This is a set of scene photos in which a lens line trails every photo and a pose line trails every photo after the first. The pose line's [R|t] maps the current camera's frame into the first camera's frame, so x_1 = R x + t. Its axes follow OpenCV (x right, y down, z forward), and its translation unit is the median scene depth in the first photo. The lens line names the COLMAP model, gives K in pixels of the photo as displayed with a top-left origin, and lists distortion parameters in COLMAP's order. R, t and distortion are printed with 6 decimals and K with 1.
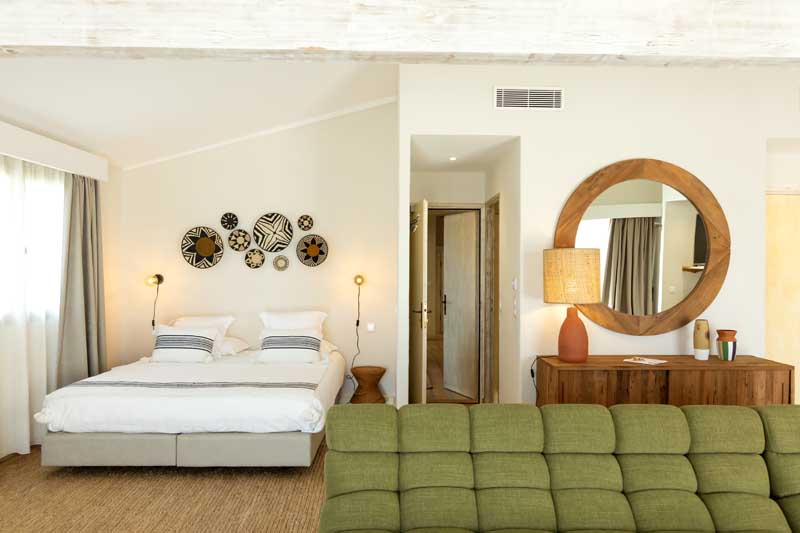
lens RADIAL K [[575.8, 0, 381.6], [0, 575.8, 265.0], [0, 0, 1]] dist [-0.004334, 0.001681]
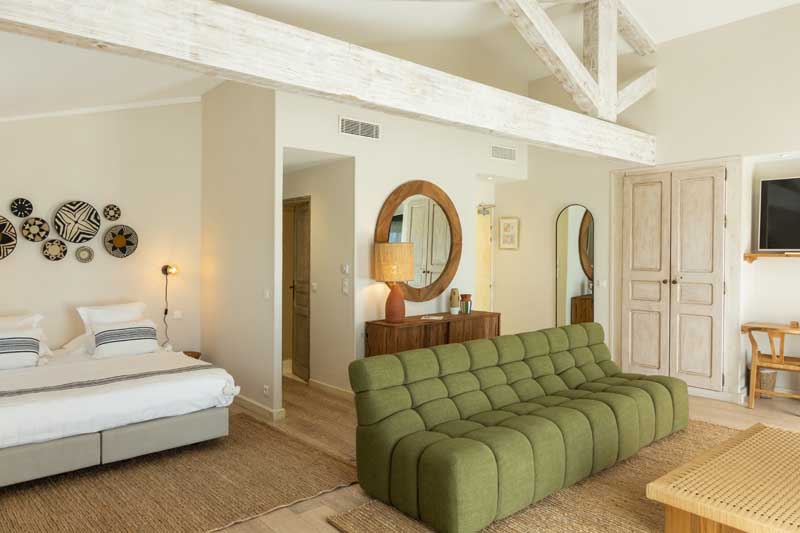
lens RADIAL K [[575.8, 0, 381.6], [0, 575.8, 265.0], [0, 0, 1]] dist [-0.004334, 0.001681]
pose [[0.760023, -0.023710, 0.649463, -0.464768], [0.007261, 0.999582, 0.027994, -0.009929], [-0.649855, -0.016560, 0.759878, -0.036201]]
